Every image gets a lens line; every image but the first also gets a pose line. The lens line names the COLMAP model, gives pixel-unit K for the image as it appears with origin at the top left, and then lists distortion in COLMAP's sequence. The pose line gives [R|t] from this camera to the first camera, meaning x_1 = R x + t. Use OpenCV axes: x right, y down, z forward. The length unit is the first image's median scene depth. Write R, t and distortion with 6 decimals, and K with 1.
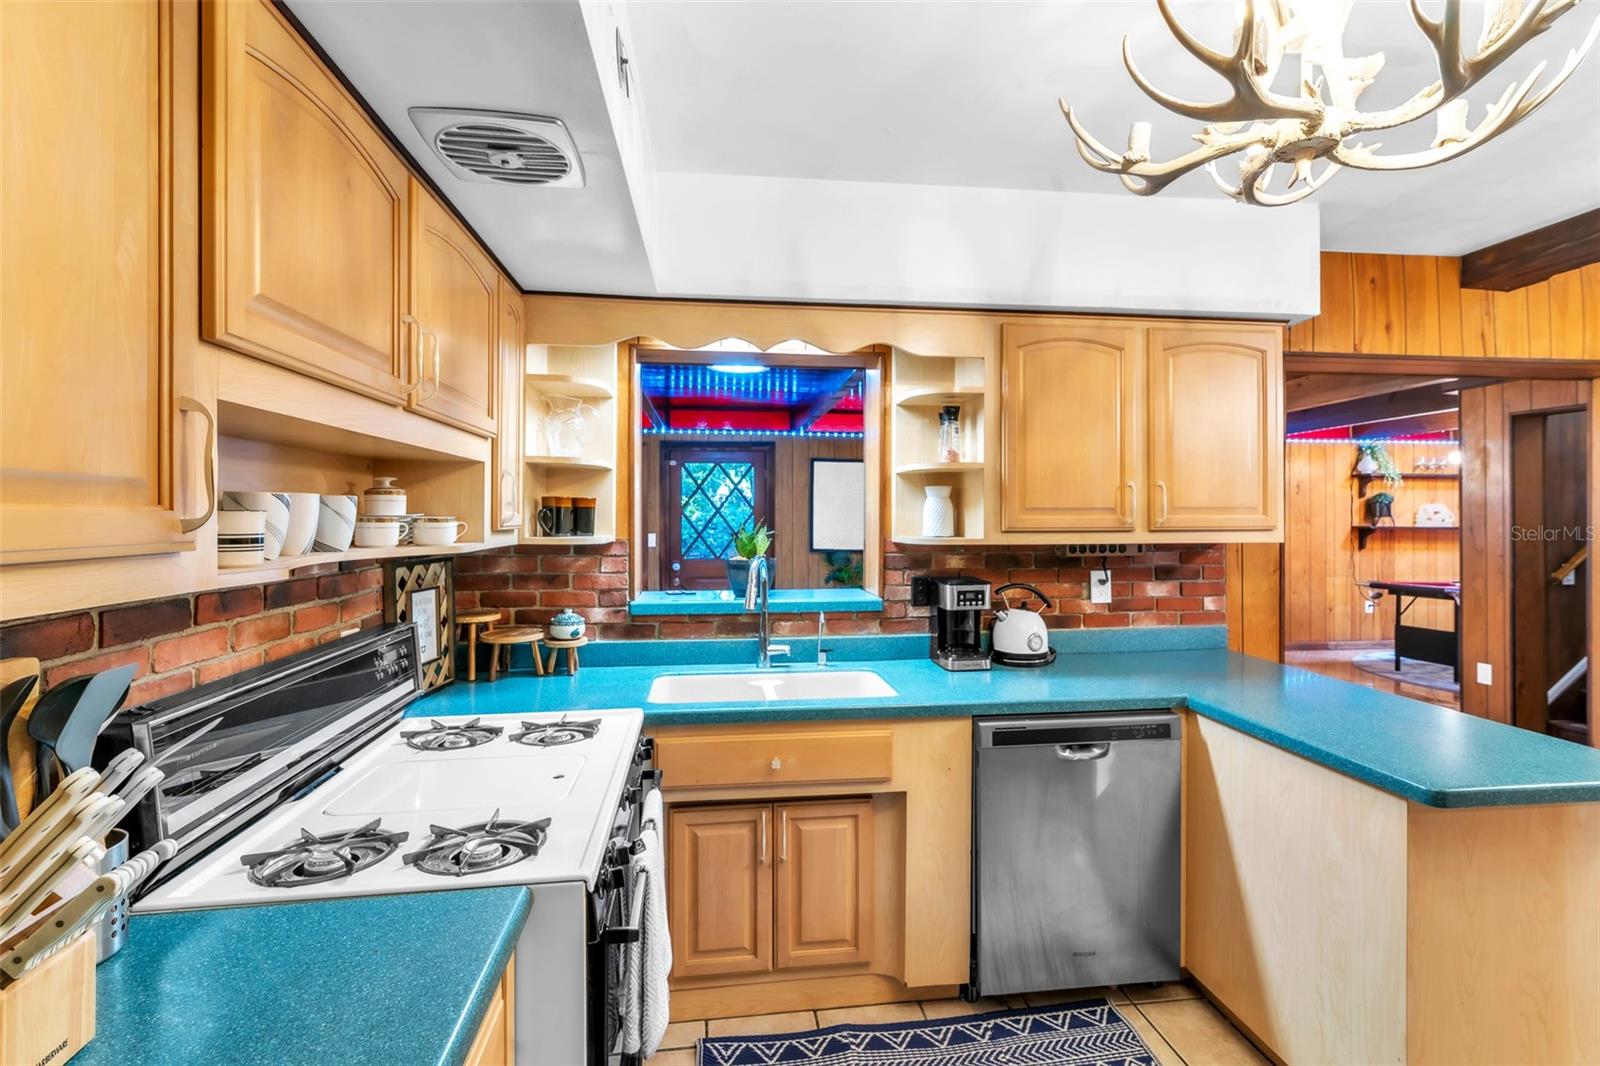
lens RADIAL K [[732.5, 0, 795.5], [0, 732.5, 513.9], [0, 0, 1]] dist [0.010673, -0.003470]
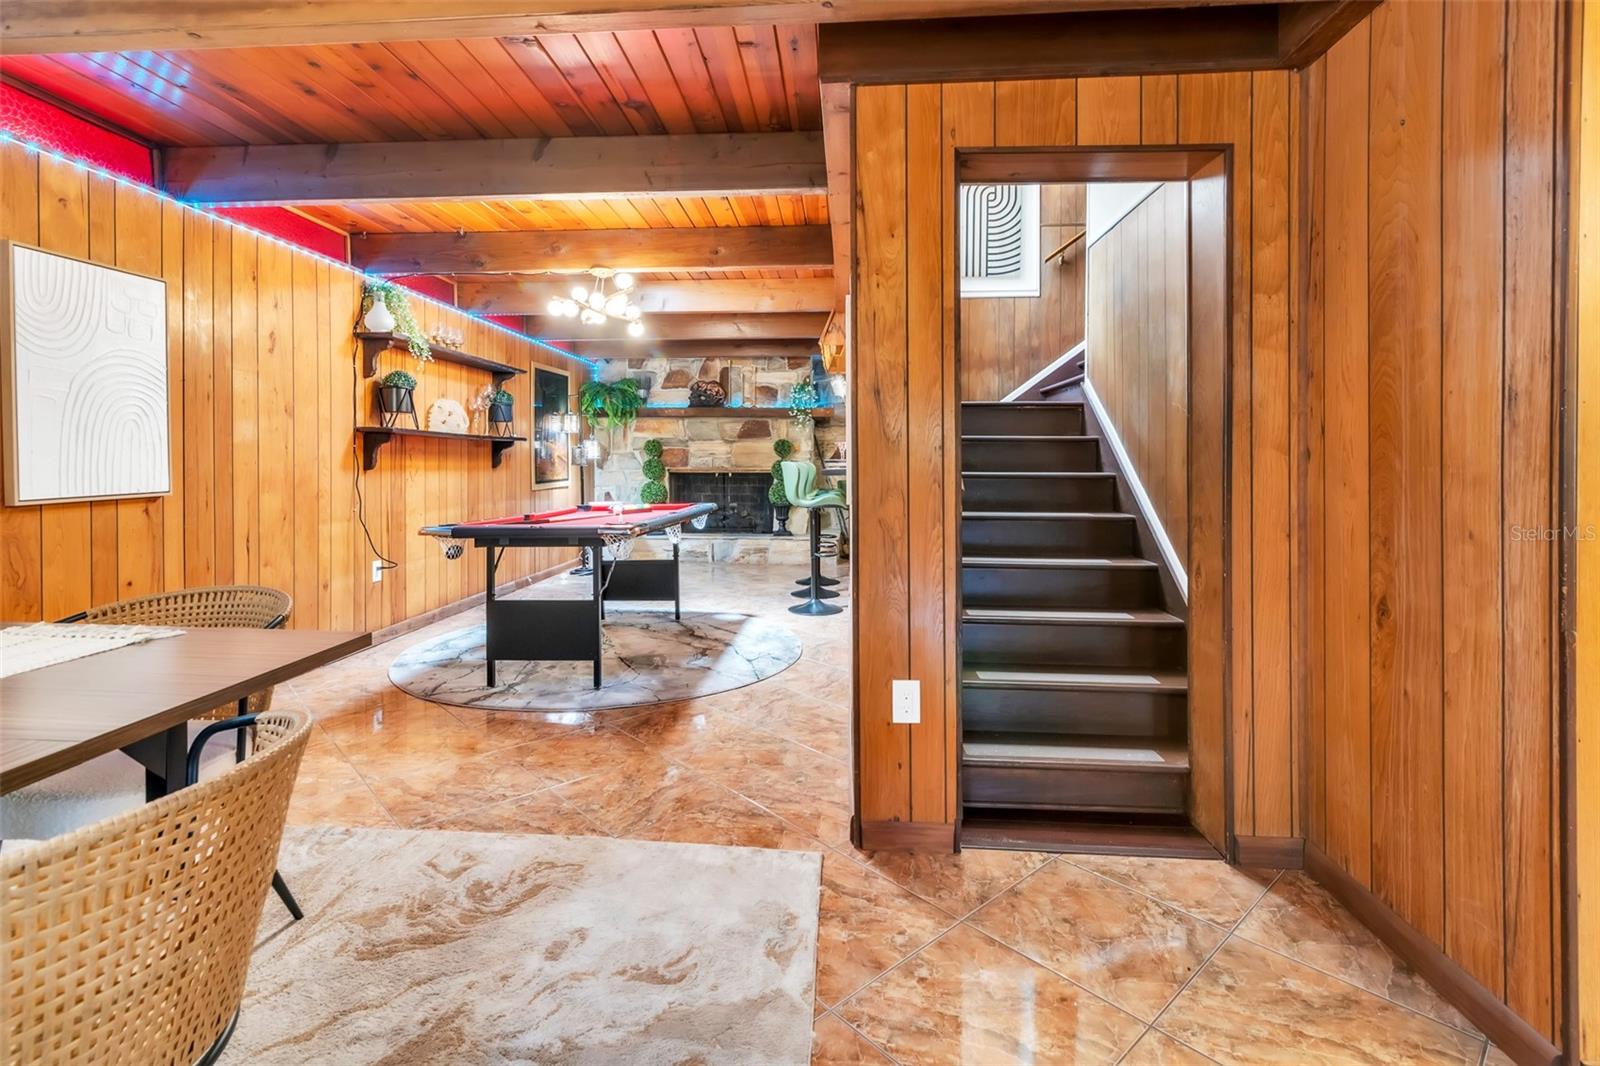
lens RADIAL K [[732.5, 0, 794.9], [0, 732.5, 464.3], [0, 0, 1]] dist [0.010673, -0.003470]
pose [[0.172284, -0.005310, 0.985033, 0.277129], [-0.007270, 0.999951, 0.006662, 0.038244], [-0.985020, -0.008309, 0.172237, 0.587164]]
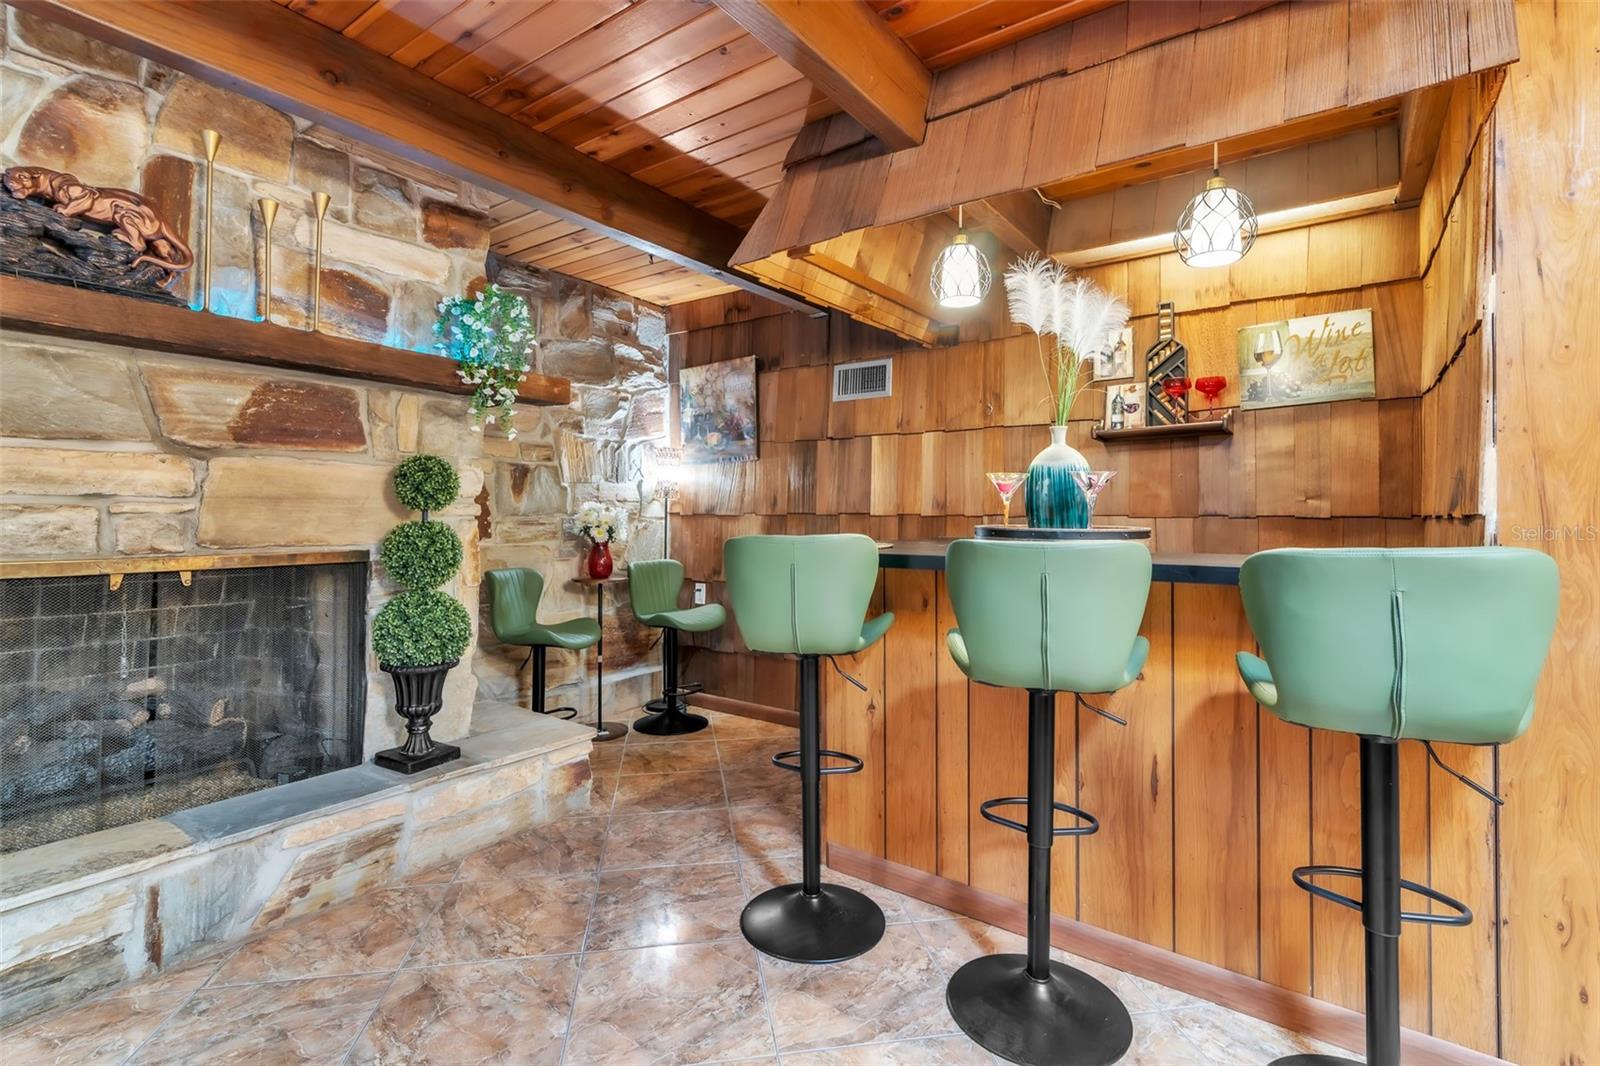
lens RADIAL K [[732.5, 0, 786.2], [0, 732.5, 511.7], [0, 0, 1]] dist [0.010673, -0.003470]
pose [[-0.730108, -0.000123, 0.683332, 0.953547], [-0.009471, 0.999906, -0.009939, 0.036546], [-0.683266, -0.013728, -0.730041, 0.910336]]
